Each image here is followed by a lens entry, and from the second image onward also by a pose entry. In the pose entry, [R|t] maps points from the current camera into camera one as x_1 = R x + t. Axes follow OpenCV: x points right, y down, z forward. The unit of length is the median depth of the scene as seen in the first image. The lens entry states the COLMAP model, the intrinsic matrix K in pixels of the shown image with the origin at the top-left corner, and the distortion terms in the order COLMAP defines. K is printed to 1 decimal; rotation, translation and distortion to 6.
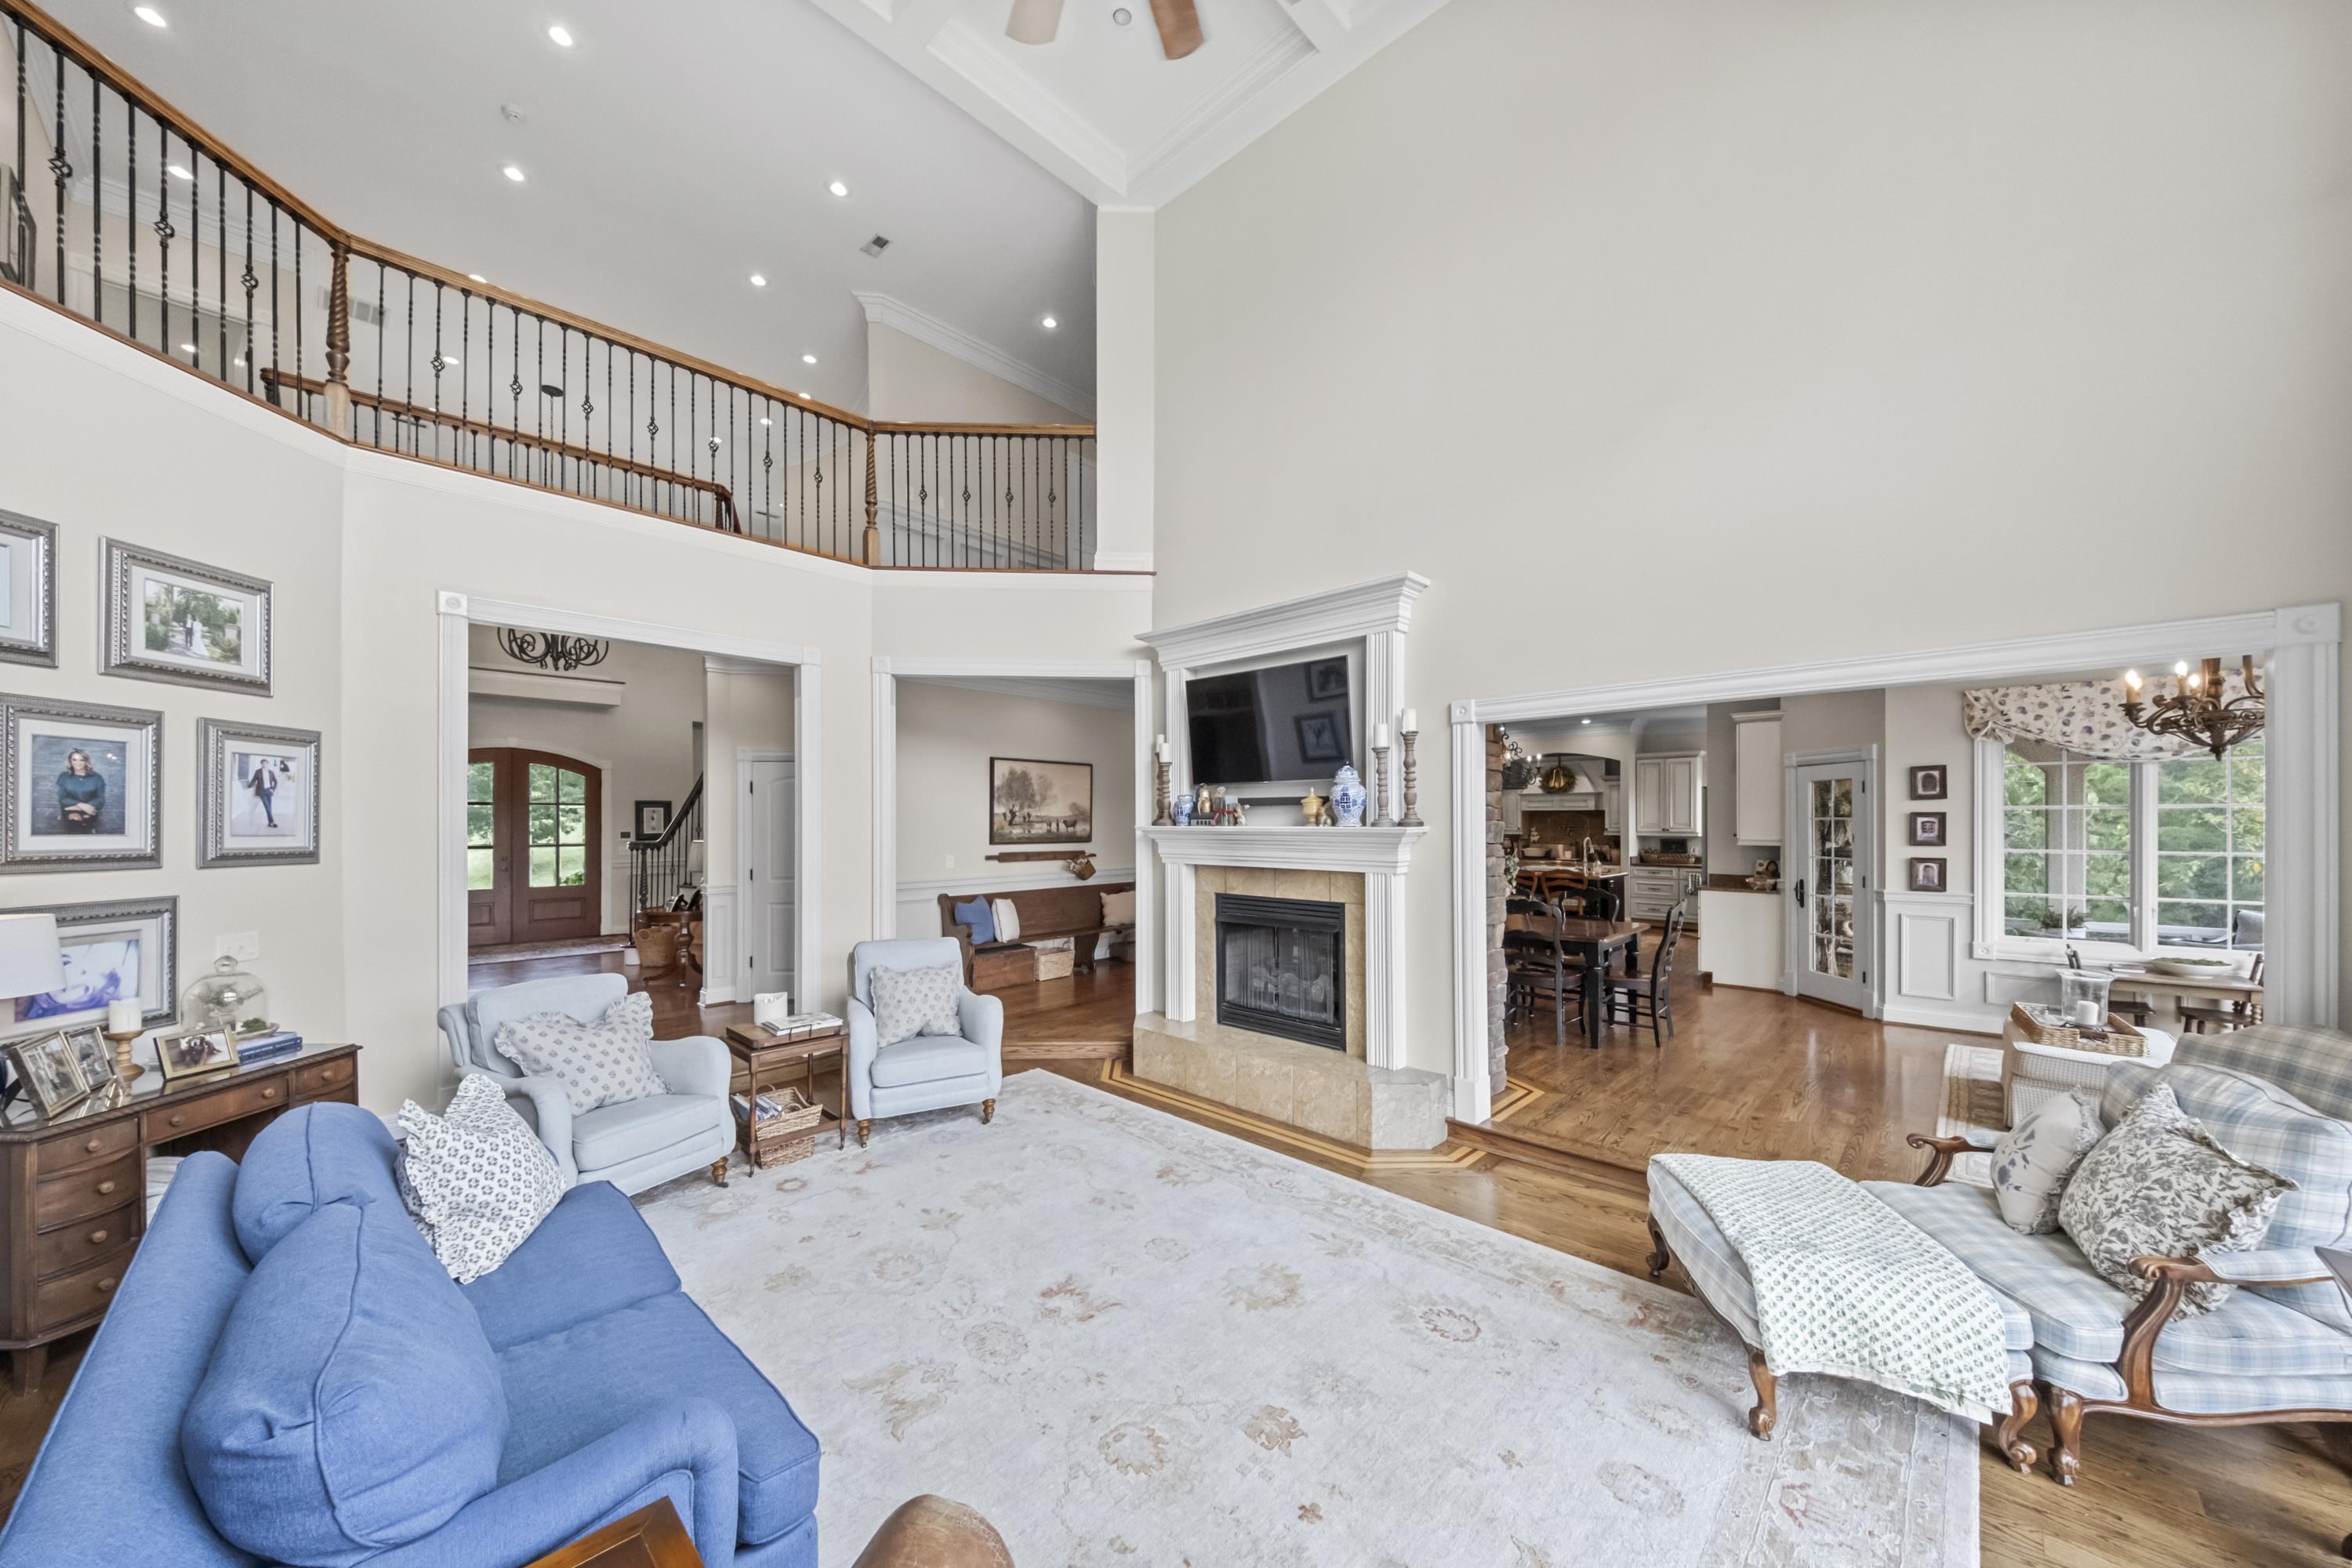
lens RADIAL K [[802.3, 0, 1193.3], [0, 802.3, 820.6], [0, 0, 1]] dist [-0.000149, -0.000386]
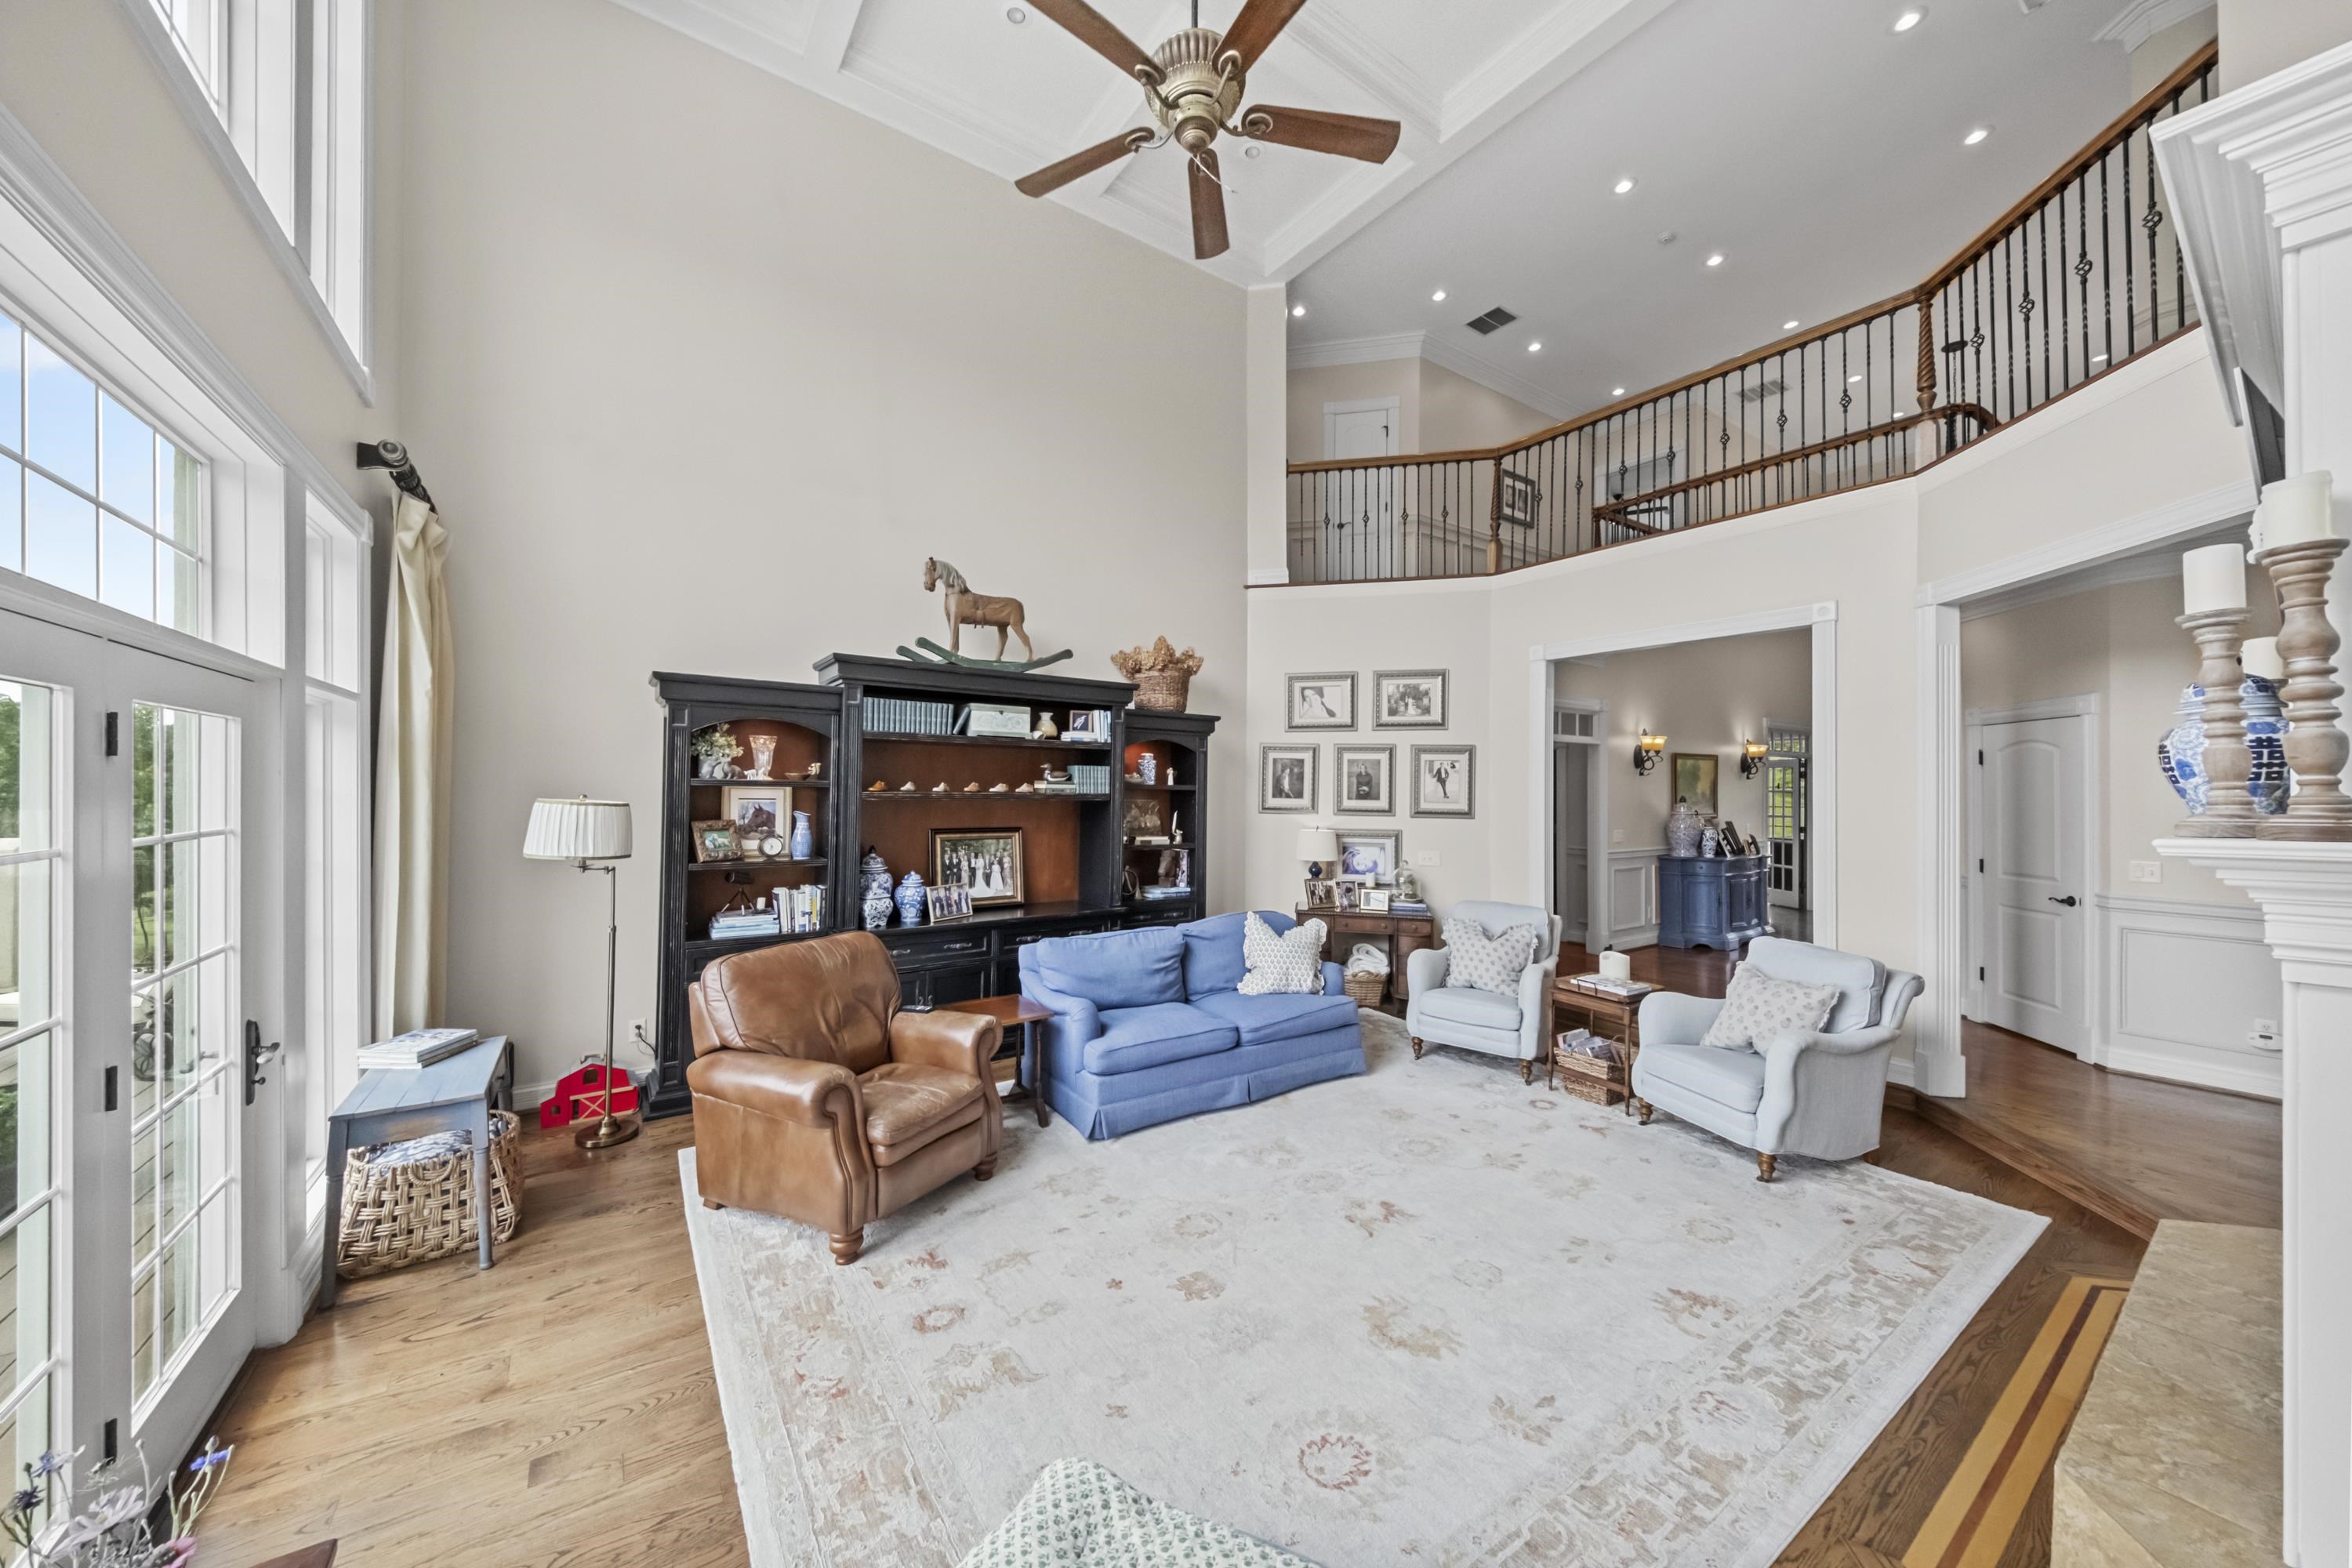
lens RADIAL K [[802.3, 0, 1166.6], [0, 802.3, 787.4], [0, 0, 1]] dist [-0.000149, -0.000386]
pose [[-0.221061, -0.003991, -0.975252, 0.887886], [-0.009768, 0.999951, -0.001878, -0.007794], [0.975211, 0.009111, -0.221089, 0.816766]]
